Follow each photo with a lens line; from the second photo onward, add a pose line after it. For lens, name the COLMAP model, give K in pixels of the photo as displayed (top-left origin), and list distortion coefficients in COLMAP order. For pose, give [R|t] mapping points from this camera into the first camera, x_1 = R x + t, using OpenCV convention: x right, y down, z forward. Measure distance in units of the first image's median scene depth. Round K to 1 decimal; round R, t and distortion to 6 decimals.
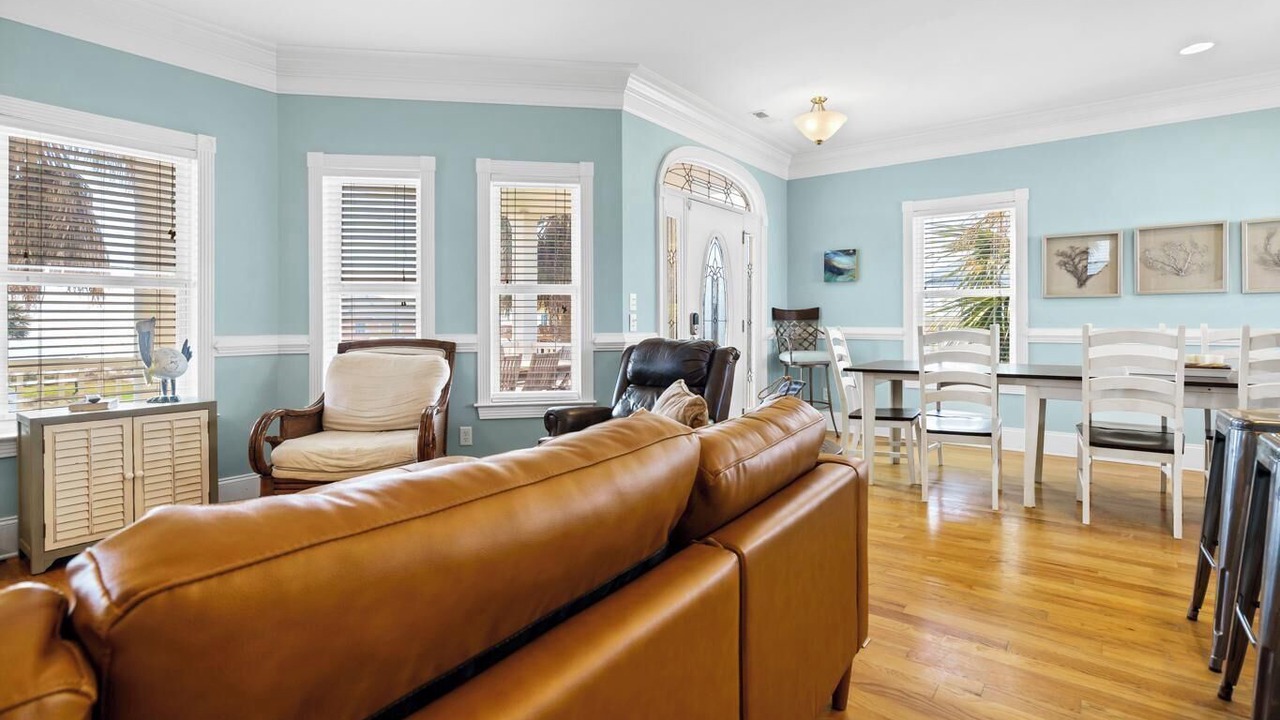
lens RADIAL K [[616.8, 0, 637.1], [0, 616.8, 325.1], [0, 0, 1]] dist [-0.004877, -0.000297]
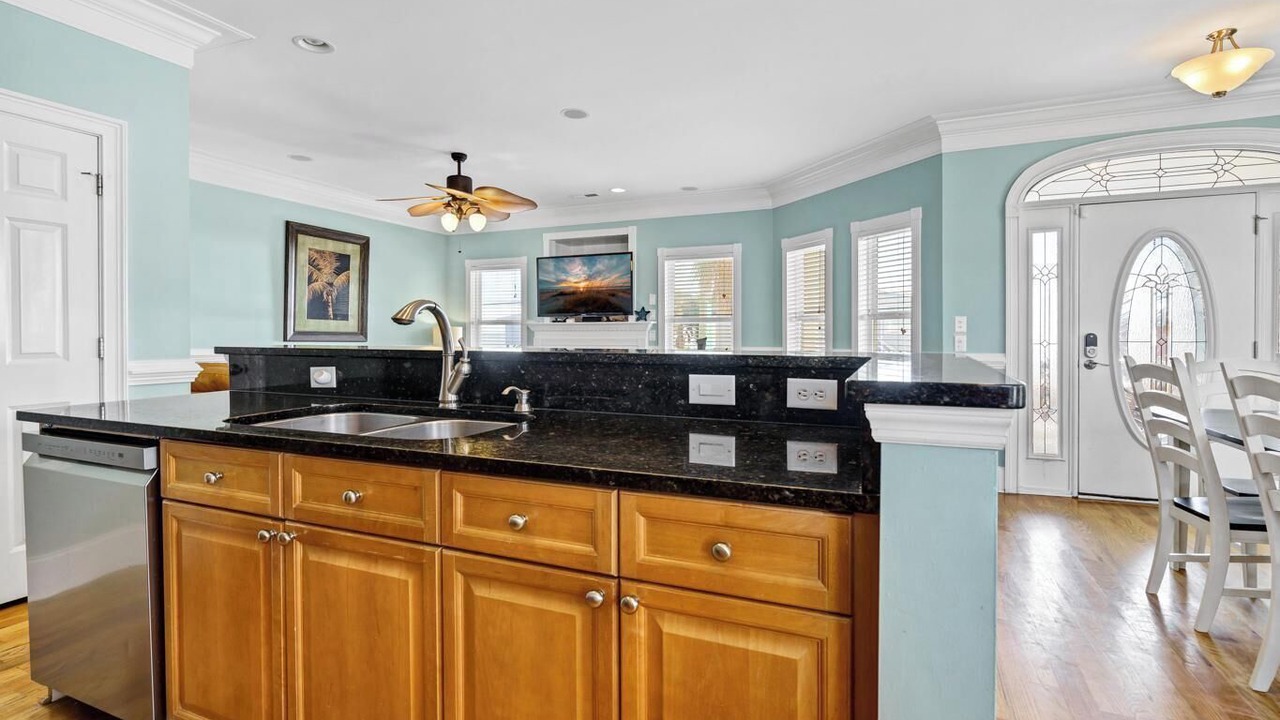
lens RADIAL K [[611.9, 0, 639.2], [0, 611.9, 328.3], [0, 0, 1]] dist [0.000857, 0.000201]
pose [[0.241801, -0.006416, -0.970305, 0.830612], [-0.005718, 0.999951, -0.008037, -0.017412], [0.970309, 0.007492, 0.241752, 0.178725]]
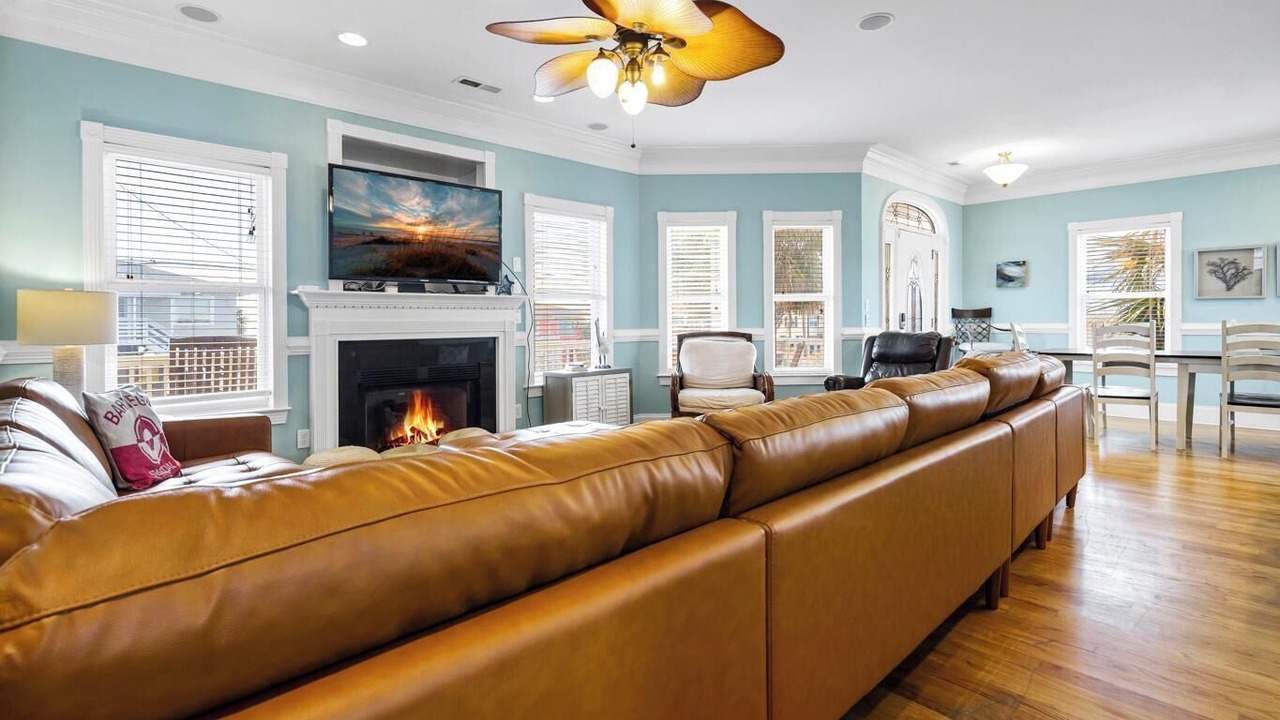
lens RADIAL K [[611.9, 0, 639.2], [0, 611.9, 328.3], [0, 0, 1]] dist [0.000857, 0.000201]
pose [[0.986420, -0.002085, -0.164229, -0.271655], [0.003317, 0.999968, 0.007226, 0.002107], [0.164209, -0.007673, 0.986396, -0.448515]]
